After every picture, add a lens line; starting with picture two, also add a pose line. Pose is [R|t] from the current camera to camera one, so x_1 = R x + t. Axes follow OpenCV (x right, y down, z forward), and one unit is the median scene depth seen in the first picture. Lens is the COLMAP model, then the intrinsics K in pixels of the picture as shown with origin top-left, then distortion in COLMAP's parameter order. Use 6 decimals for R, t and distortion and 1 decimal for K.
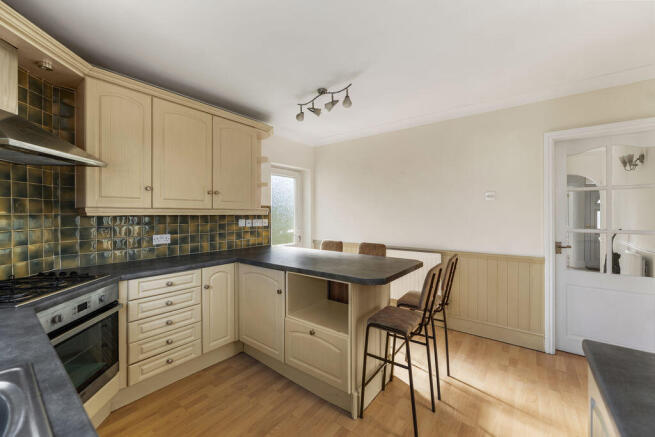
lens RADIAL K [[262.2, 0, 326.6], [0, 262.2, 216.5], [0, 0, 1]] dist [0.000952, -0.000003]
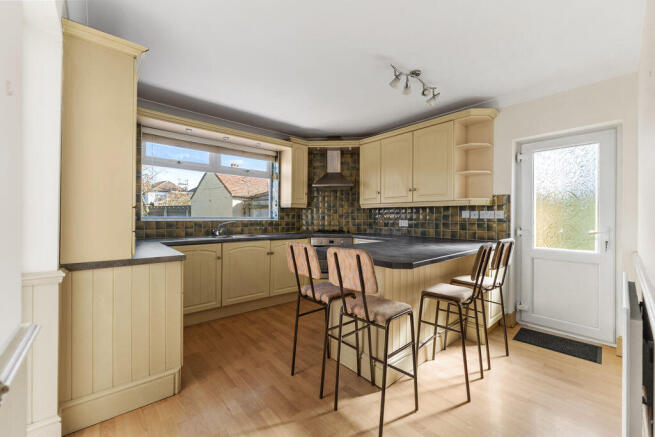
lens RADIAL K [[262.2, 0, 326.6], [0, 262.2, 215.2], [0, 0, 1]] dist [0.000952, -0.000003]
pose [[-0.186820, 0.005665, -0.982378, 0.827680], [-0.007651, 0.999945, 0.007221, 0.027318], [0.982364, 0.008865, -0.186766, 0.727101]]
